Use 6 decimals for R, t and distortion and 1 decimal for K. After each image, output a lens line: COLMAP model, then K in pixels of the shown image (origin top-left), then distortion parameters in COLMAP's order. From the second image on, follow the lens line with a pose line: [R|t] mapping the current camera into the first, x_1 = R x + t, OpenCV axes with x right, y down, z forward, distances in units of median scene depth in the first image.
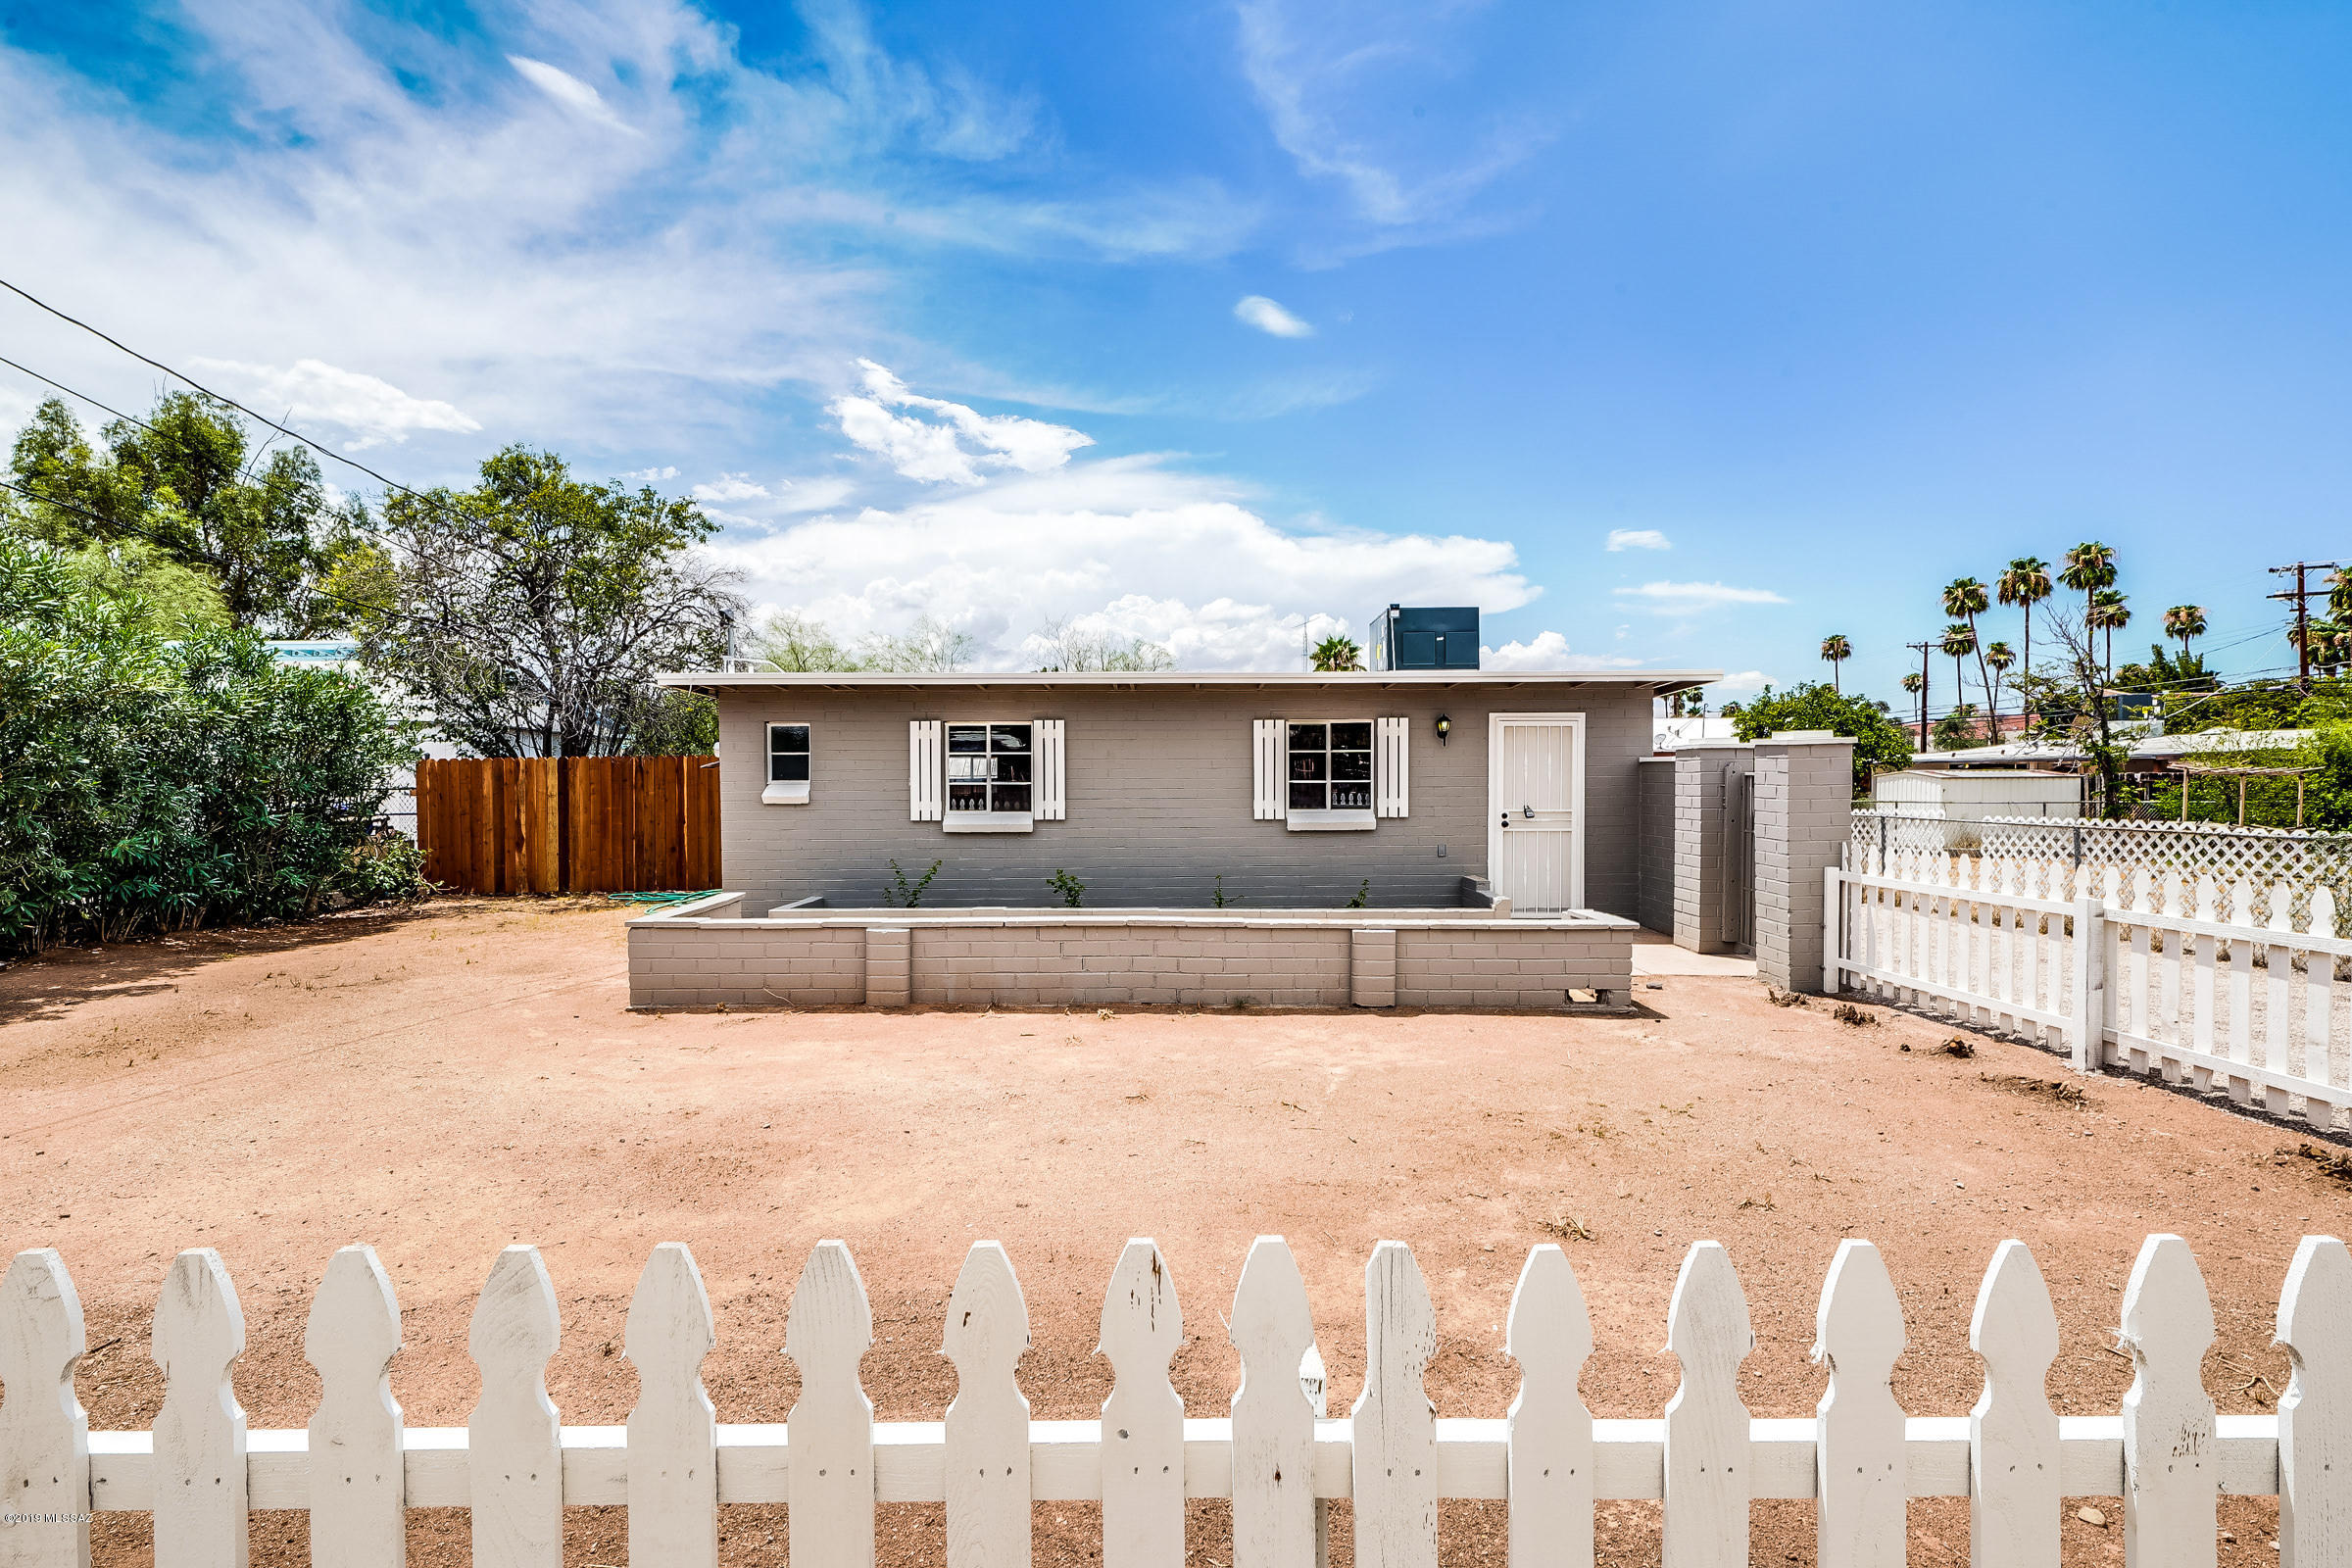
lens RADIAL K [[1046.1, 0, 1184.5], [0, 1046.1, 832.2], [0, 0, 1]] dist [0.003124, -0.000028]
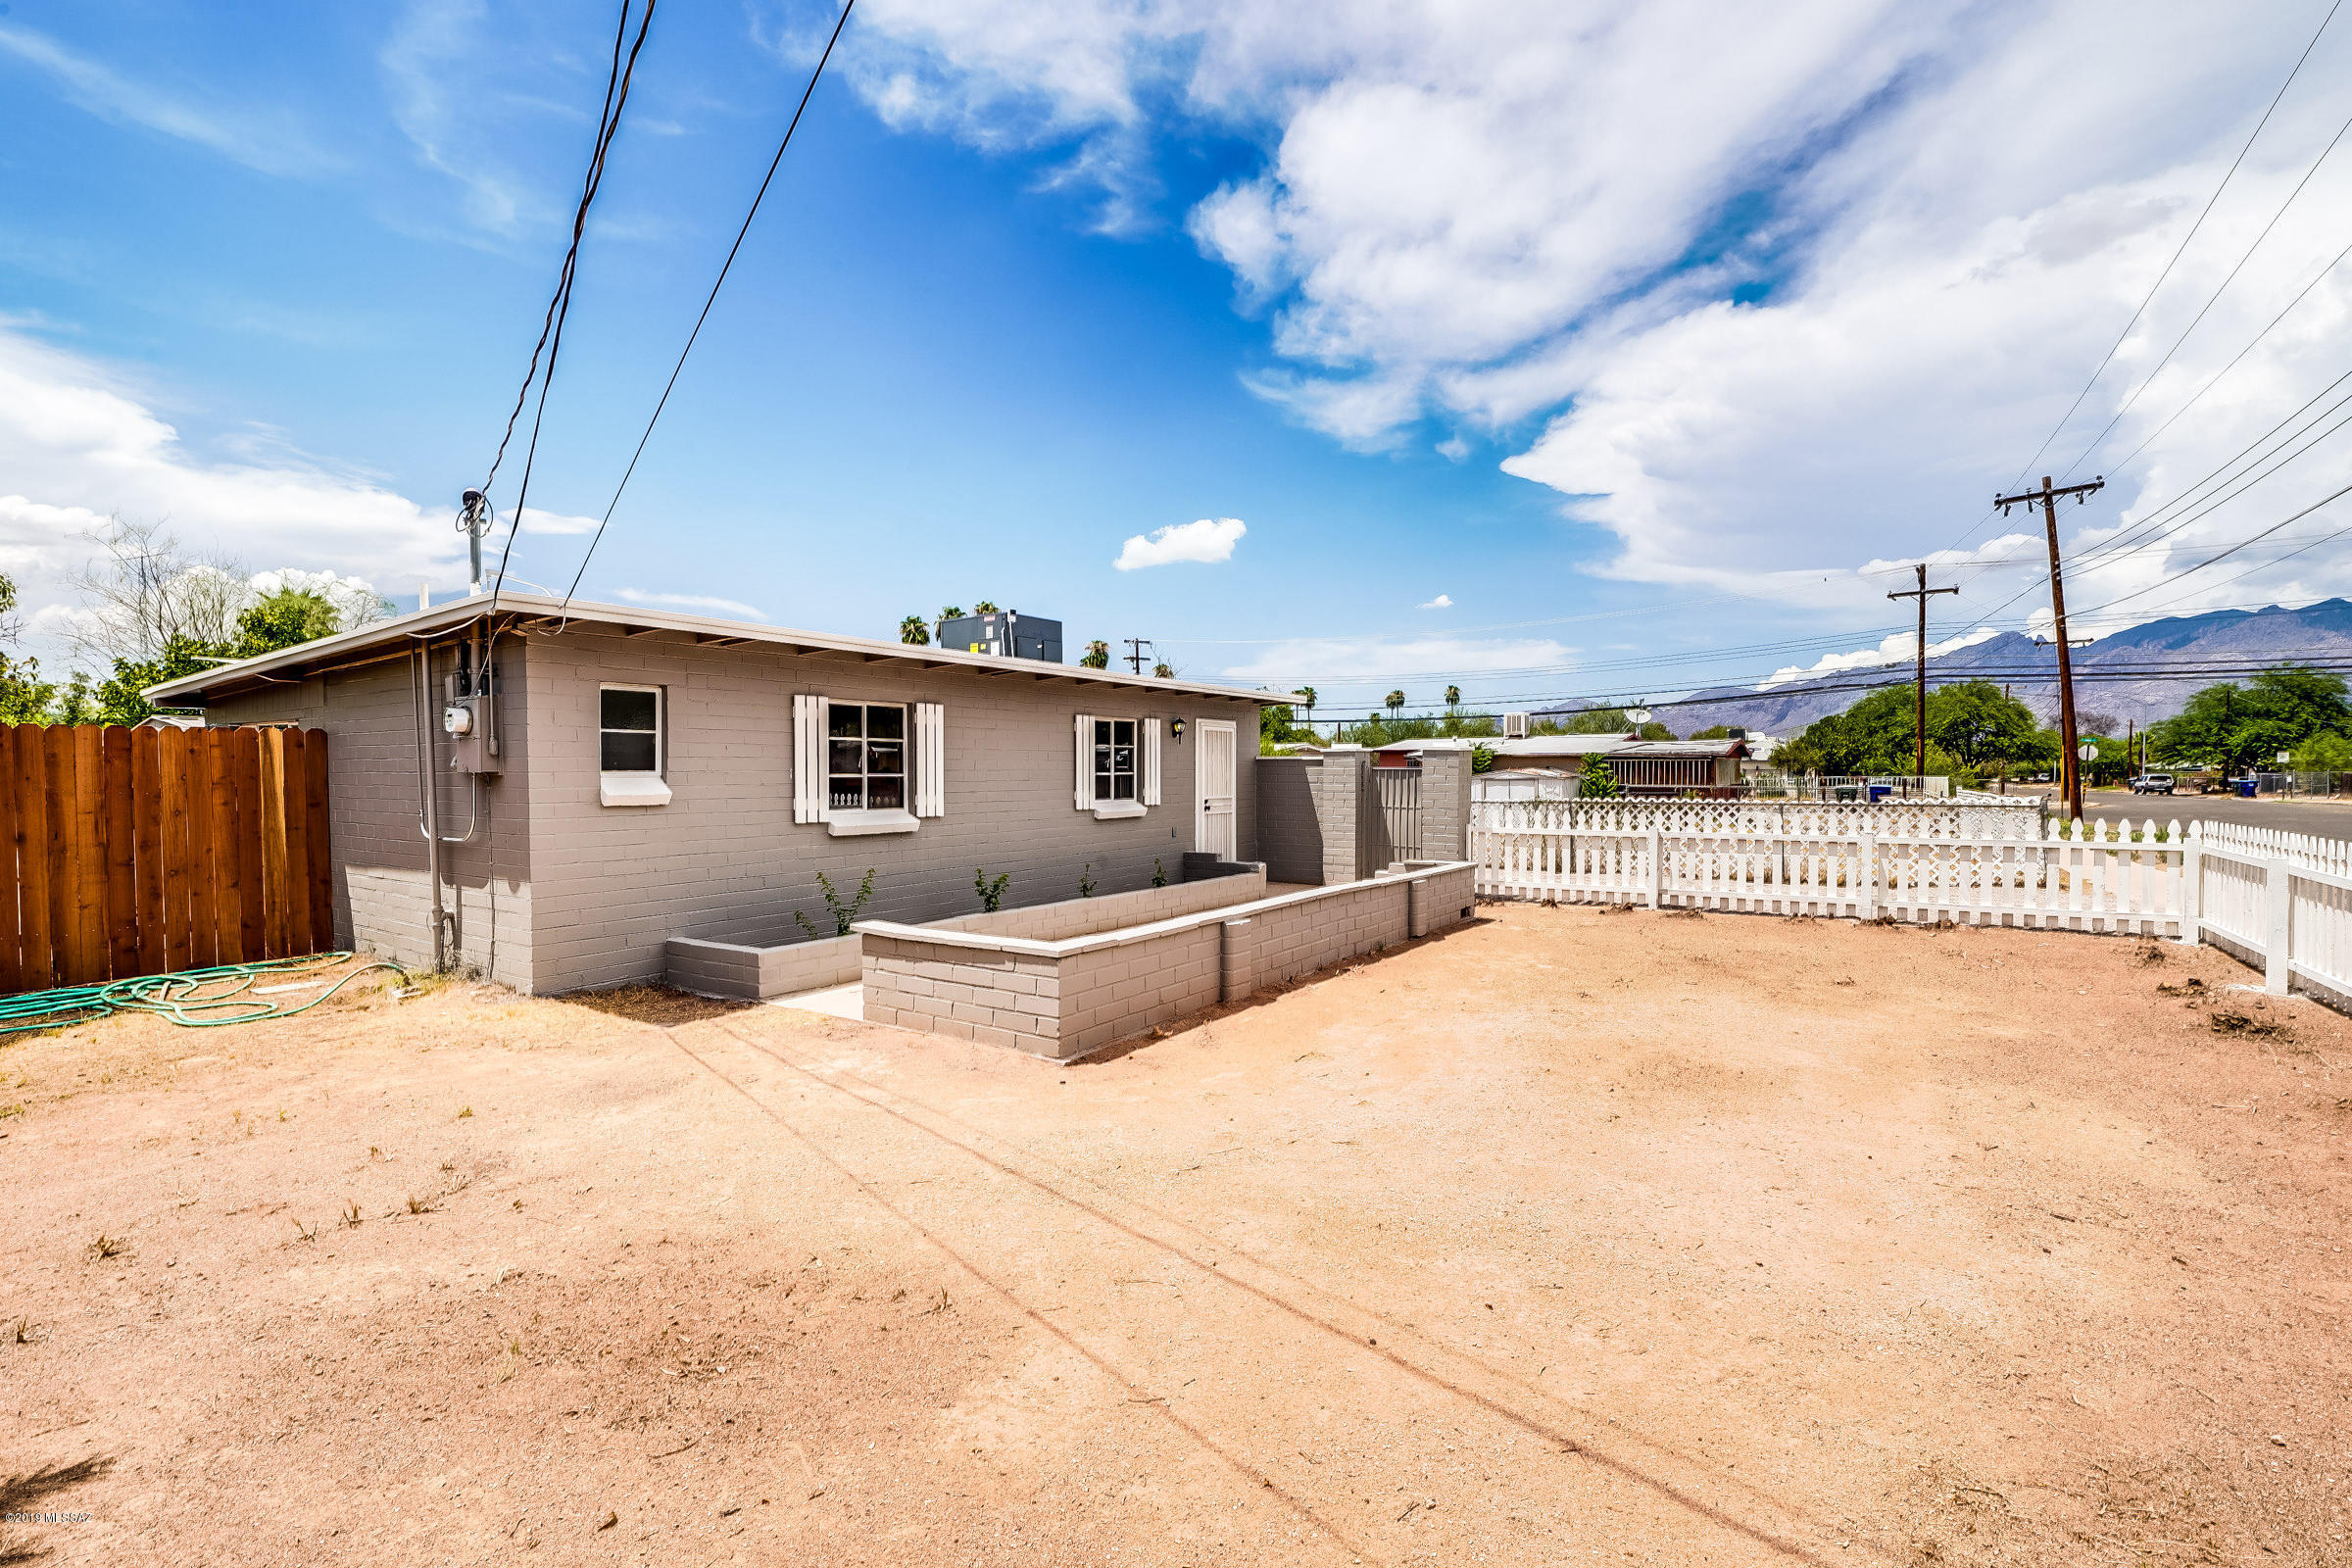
lens RADIAL K [[1046.1, 0, 1172.6], [0, 1046.1, 831.7], [0, 0, 1]] dist [0.003124, -0.000028]
pose [[0.563471, -0.044019, 0.824963, -0.738225], [0.045276, 0.998724, 0.022366, -0.009589], [-0.824895, 0.024748, 0.564745, 0.328865]]
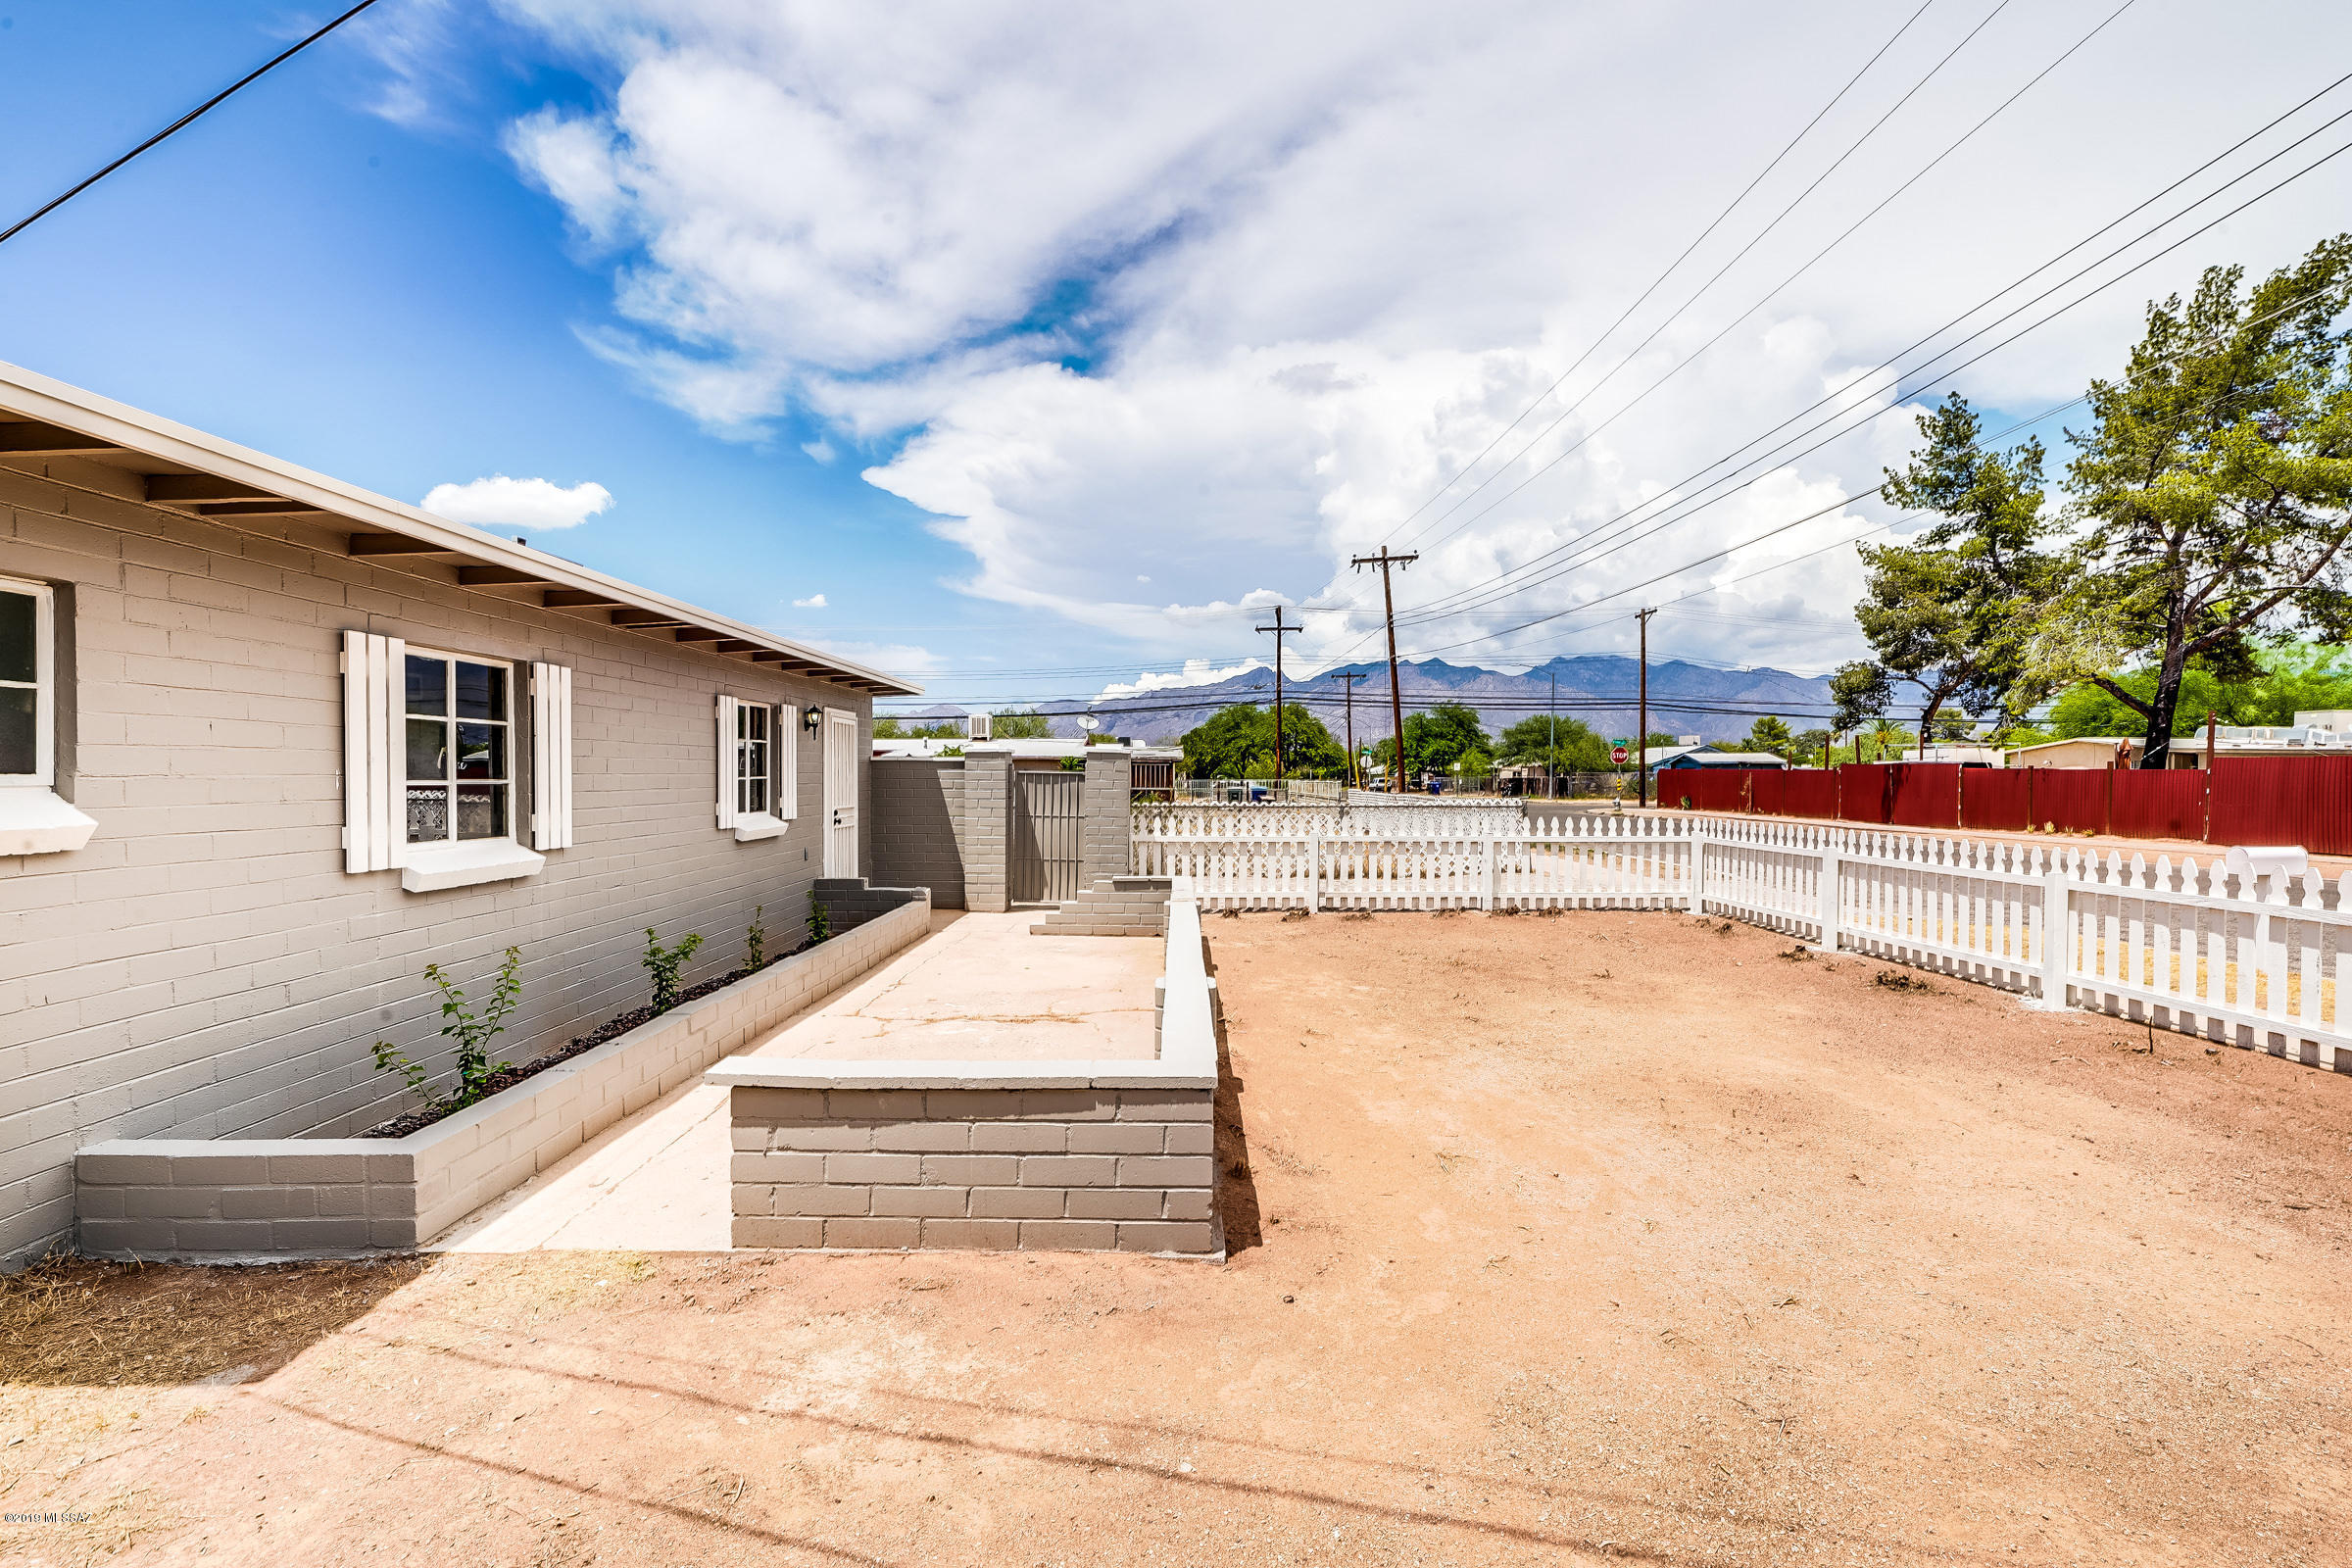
lens RADIAL K [[1046.1, 0, 1170.2], [0, 1046.1, 781.5], [0, 0, 1]] dist [0.003124, -0.000028]
pose [[0.017941, -0.002642, 0.999836, -0.663318], [0.053236, 0.998581, 0.001683, -0.030114], [-0.998421, 0.053197, 0.018056, 0.662104]]
